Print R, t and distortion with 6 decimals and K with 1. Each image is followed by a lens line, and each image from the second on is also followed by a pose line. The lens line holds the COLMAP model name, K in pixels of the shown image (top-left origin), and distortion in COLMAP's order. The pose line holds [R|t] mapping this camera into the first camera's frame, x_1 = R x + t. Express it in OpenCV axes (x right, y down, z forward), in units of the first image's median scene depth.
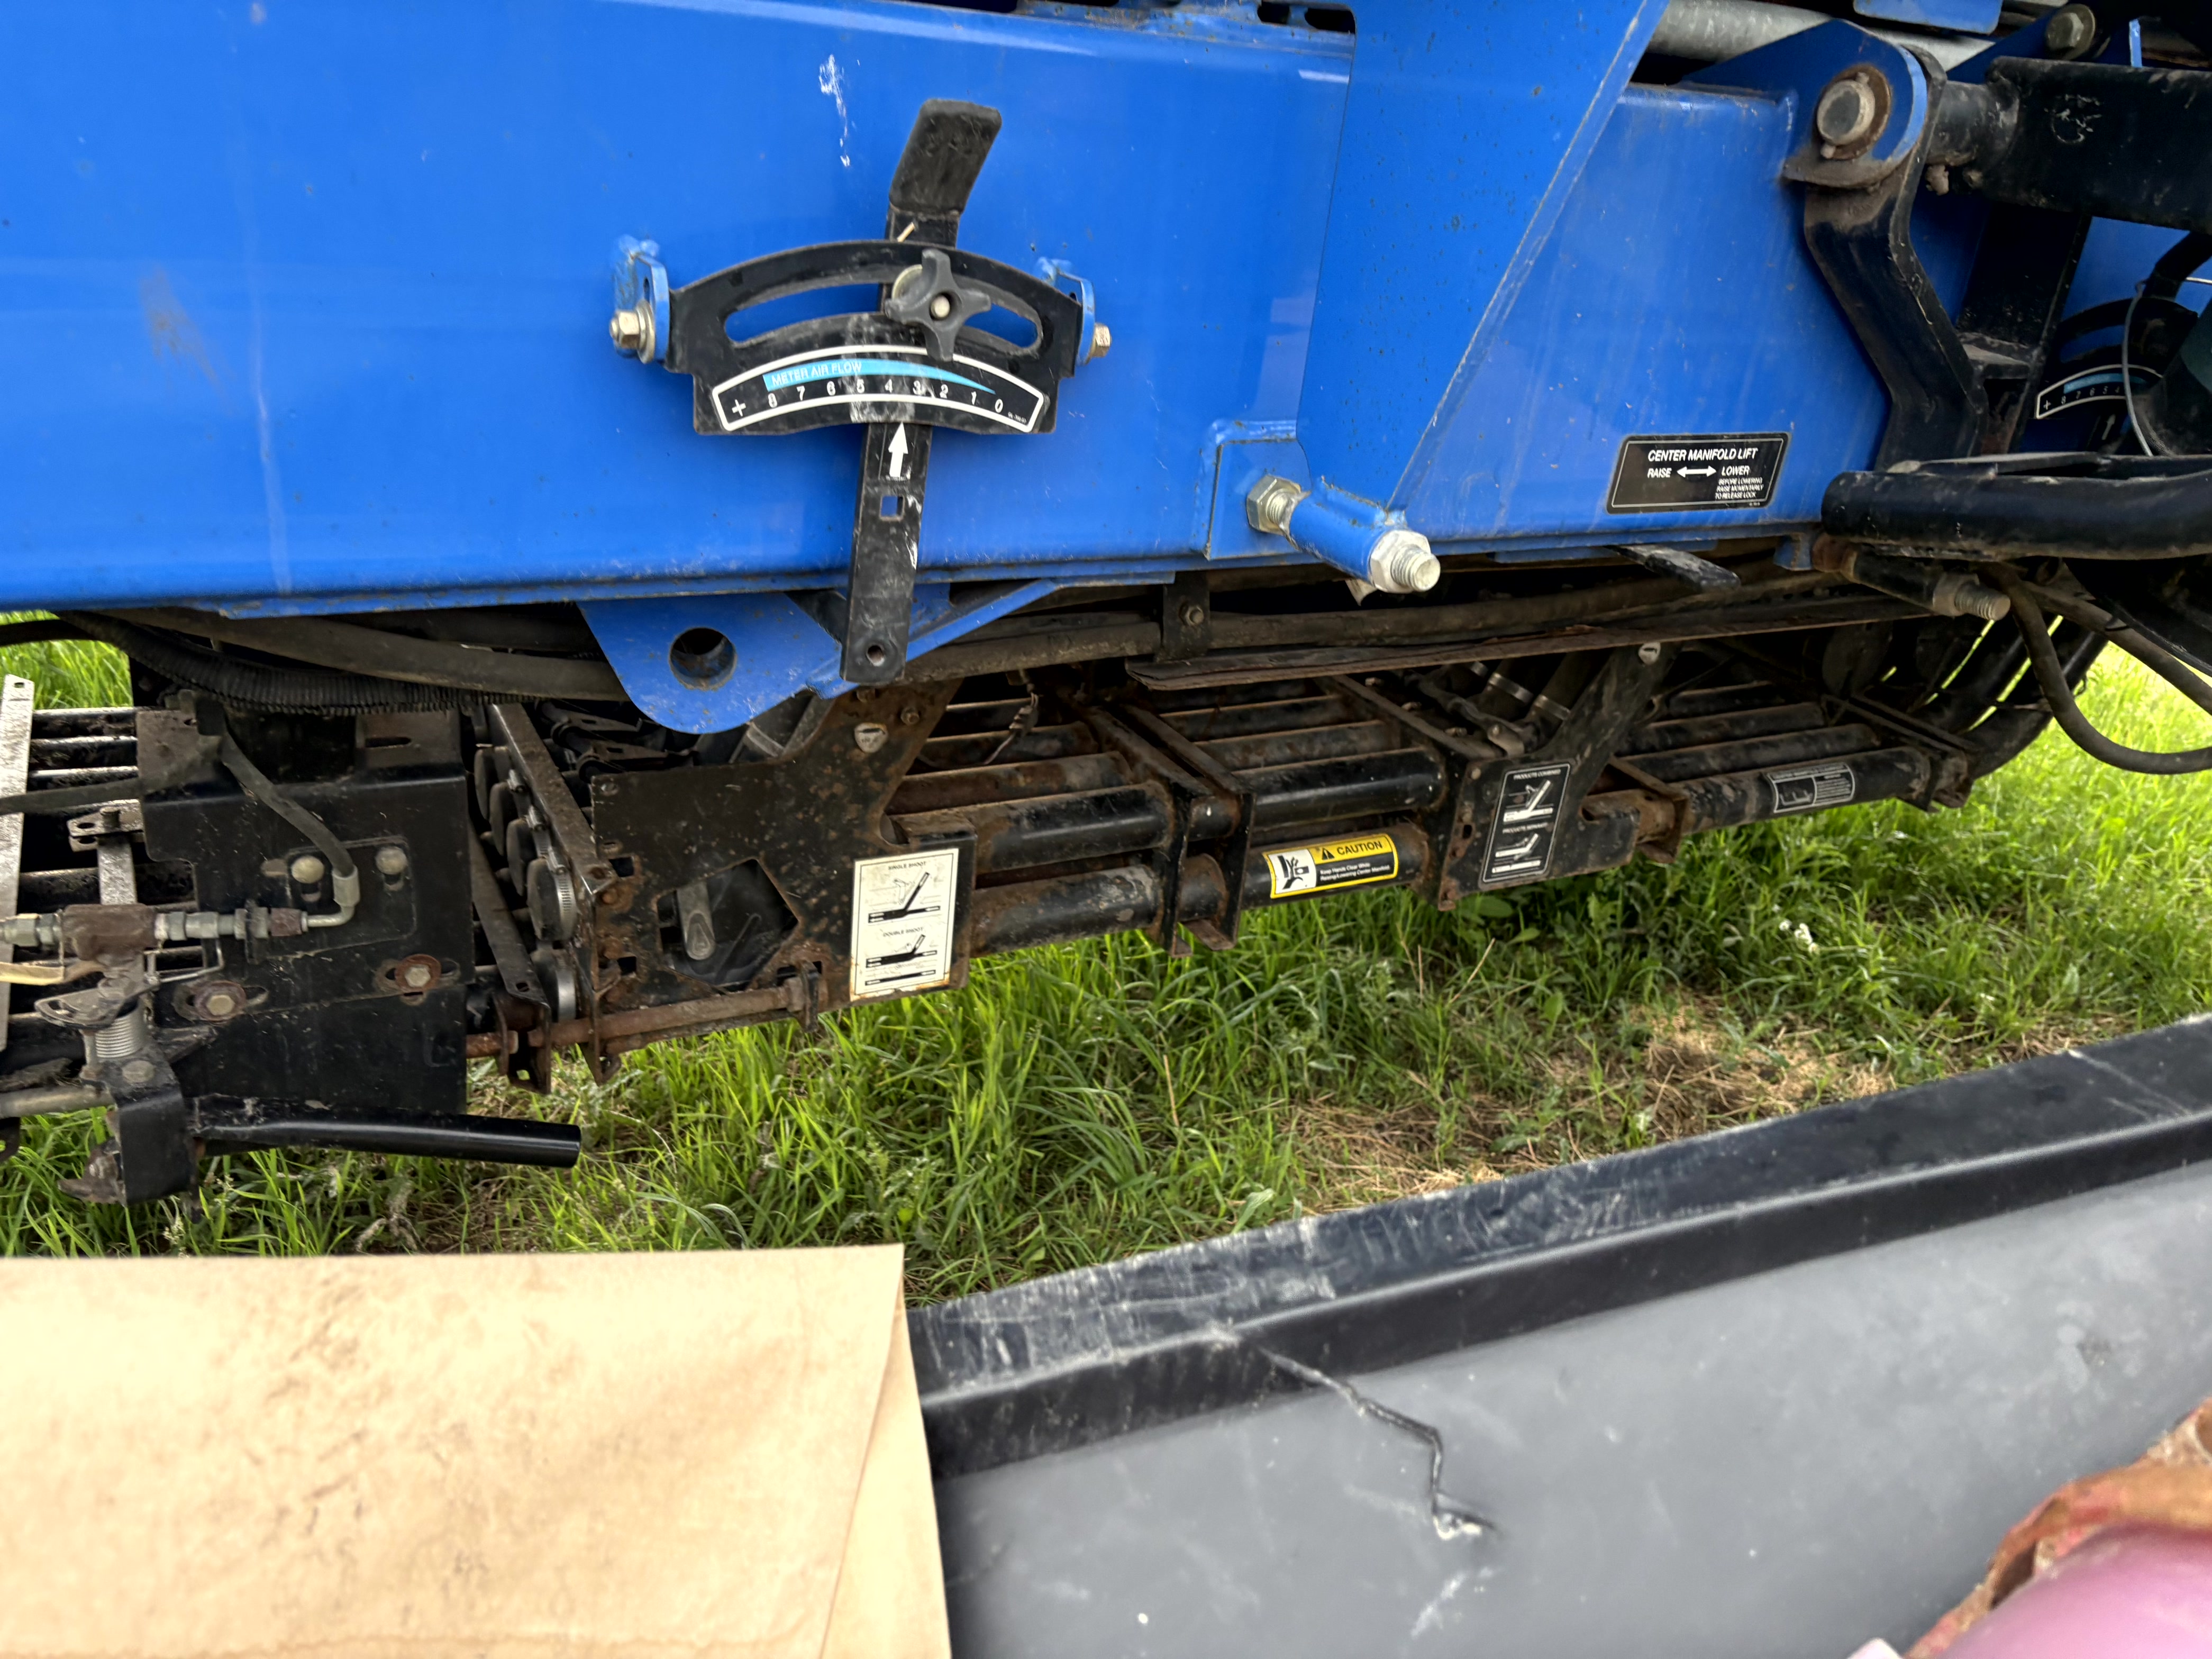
lens RADIAL K [[1589.7, 0, 1124.1], [0, 1589.7, 816.4], [0, 0, 1]] dist [0.055740, -0.057876]
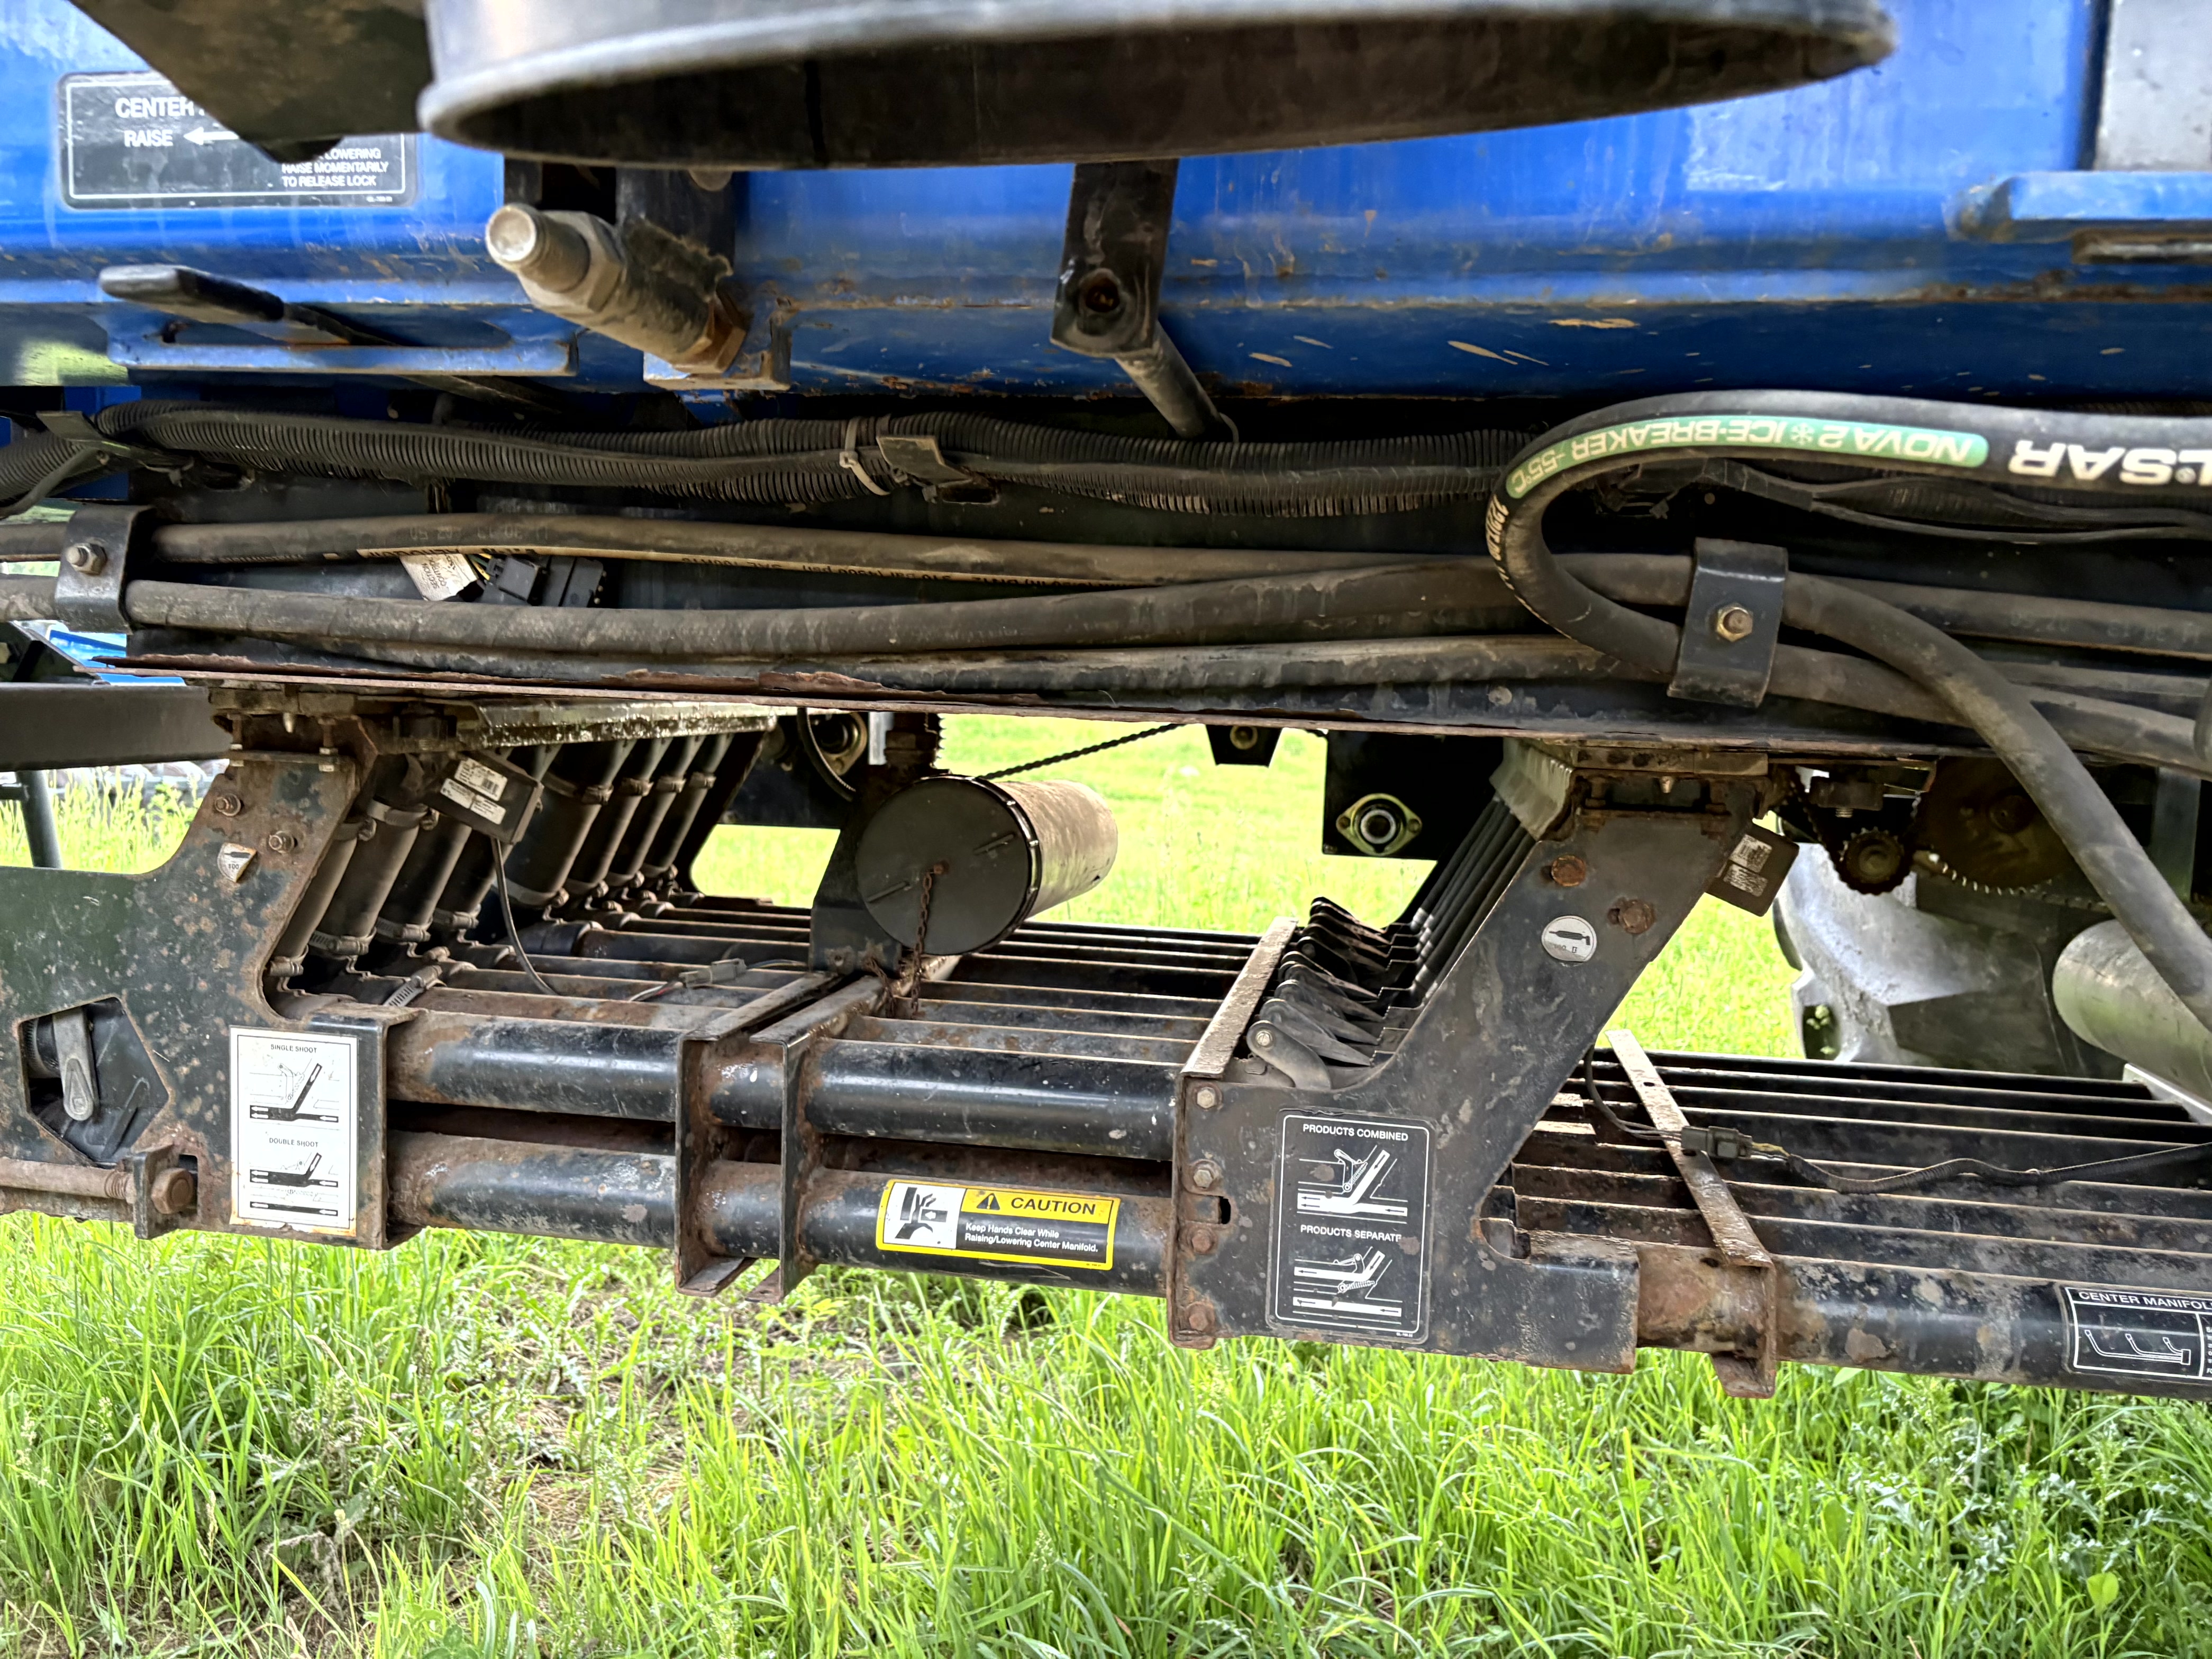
lens RADIAL K [[1589.7, 0, 1124.1], [0, 1589.7, 816.4], [0, 0, 1]] dist [0.055740, -0.057876]
pose [[0.796963, -0.017444, -0.603776, 0.656109], [-0.219406, 0.922947, -0.316274, 0.083799], [0.562770, 0.384531, 0.731728, 0.583180]]
